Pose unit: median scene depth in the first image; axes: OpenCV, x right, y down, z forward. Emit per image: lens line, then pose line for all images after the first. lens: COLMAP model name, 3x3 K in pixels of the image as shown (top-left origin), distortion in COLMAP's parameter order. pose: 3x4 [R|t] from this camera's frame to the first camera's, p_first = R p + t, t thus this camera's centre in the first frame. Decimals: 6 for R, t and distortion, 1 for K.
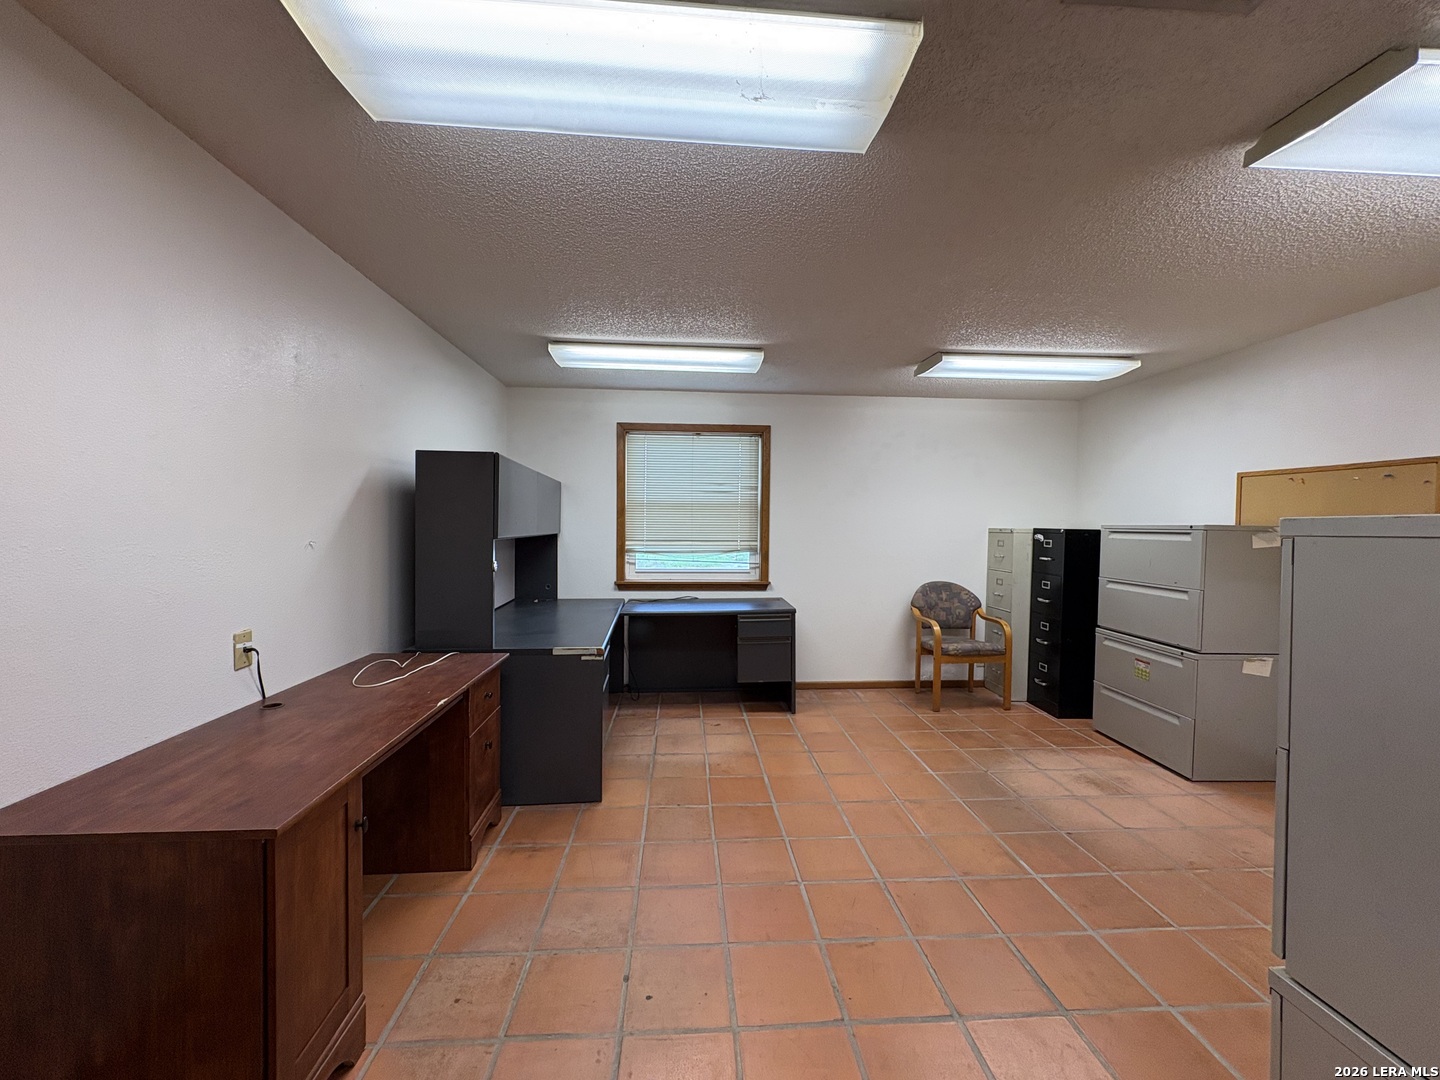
lens RADIAL K [[579.1, 0, 720.3], [0, 579.1, 533.9], [0, 0, 1]] dist [-0.001979, -0.000263]
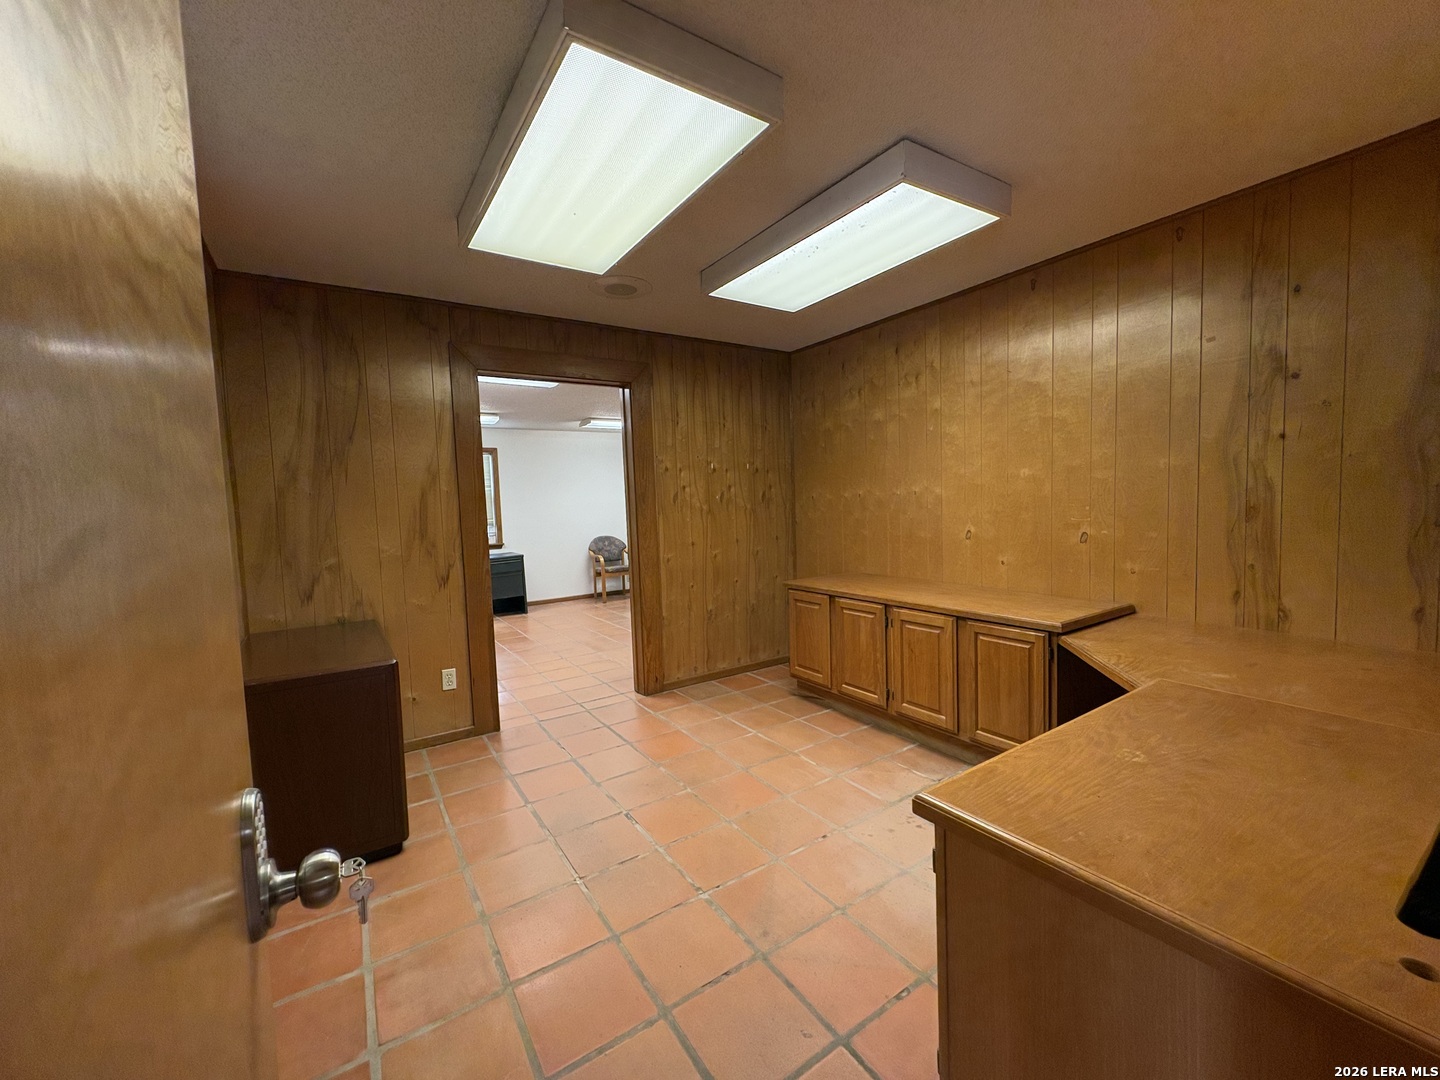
lens RADIAL K [[579.1, 0, 714.3], [0, 579.1, 537.9], [0, 0, 1]] dist [-0.001979, -0.000263]
pose [[0.873036, -0.076281, 0.481652, -0.184874], [0.062575, 0.997048, 0.044484, 0.032224], [-0.483624, -0.008697, 0.875233, -0.736408]]
